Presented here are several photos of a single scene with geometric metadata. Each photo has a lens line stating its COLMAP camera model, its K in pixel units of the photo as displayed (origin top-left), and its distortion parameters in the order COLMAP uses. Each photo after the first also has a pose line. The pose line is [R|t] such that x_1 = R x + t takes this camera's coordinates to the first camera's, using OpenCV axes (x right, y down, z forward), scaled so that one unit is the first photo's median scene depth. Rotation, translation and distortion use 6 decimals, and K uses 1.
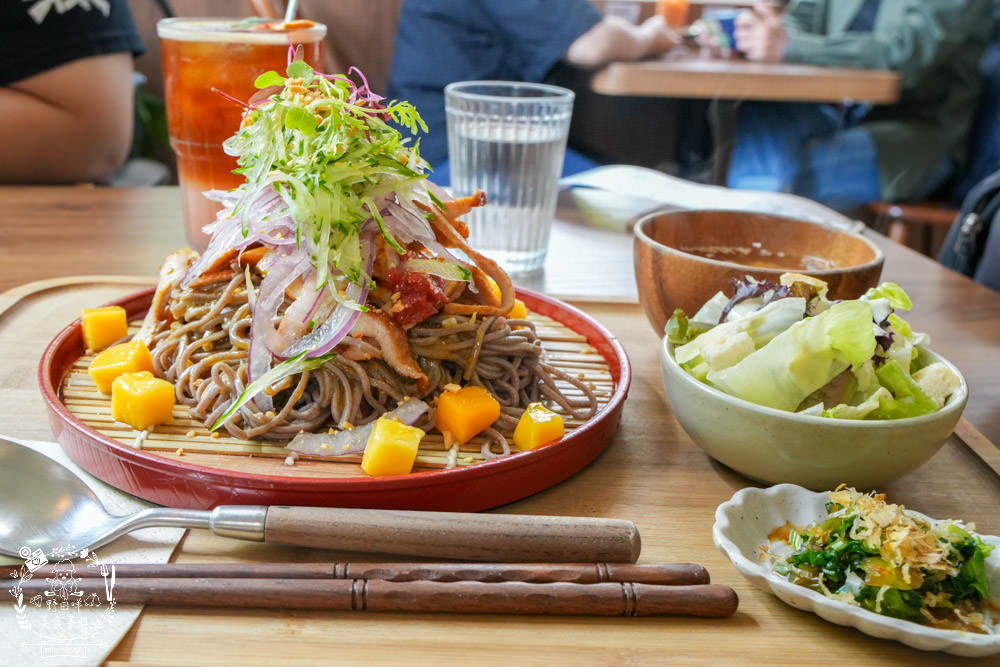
lens RADIAL K [[971.6, 0, 507.1], [0, 971.6, 365.5], [0, 0, 1]] dist [-0.084122, 0.096228]
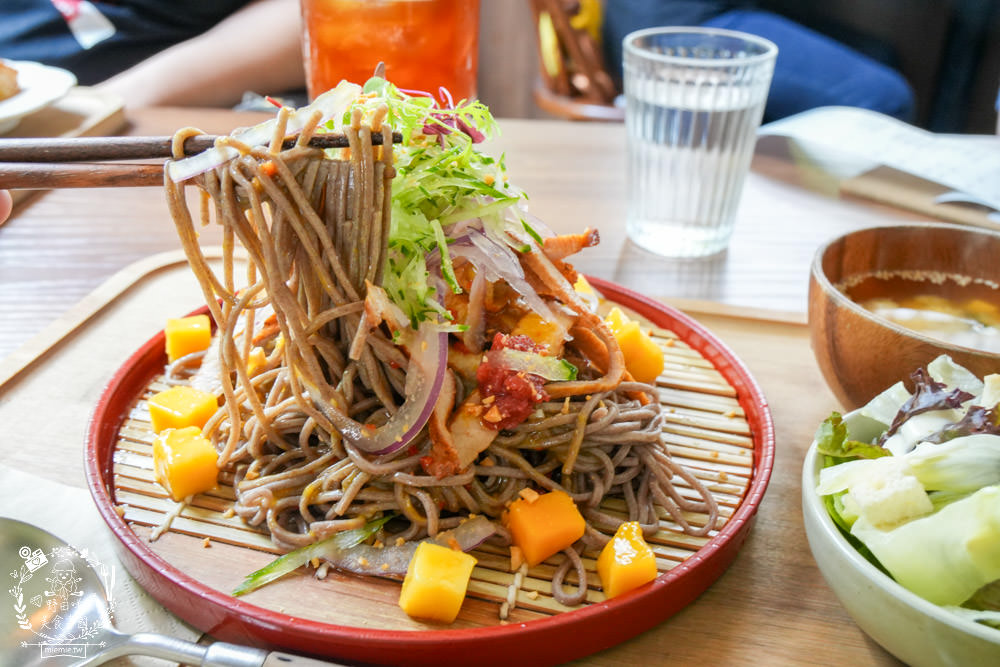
lens RADIAL K [[971.6, 0, 507.1], [0, 971.6, 365.5], [0, 0, 1]] dist [-0.084122, 0.096228]
pose [[0.971623, 0.090471, -0.218550, 0.086017], [-0.066561, 0.991202, 0.114404, -0.160157], [0.226978, -0.096610, 0.969096, 0.202857]]
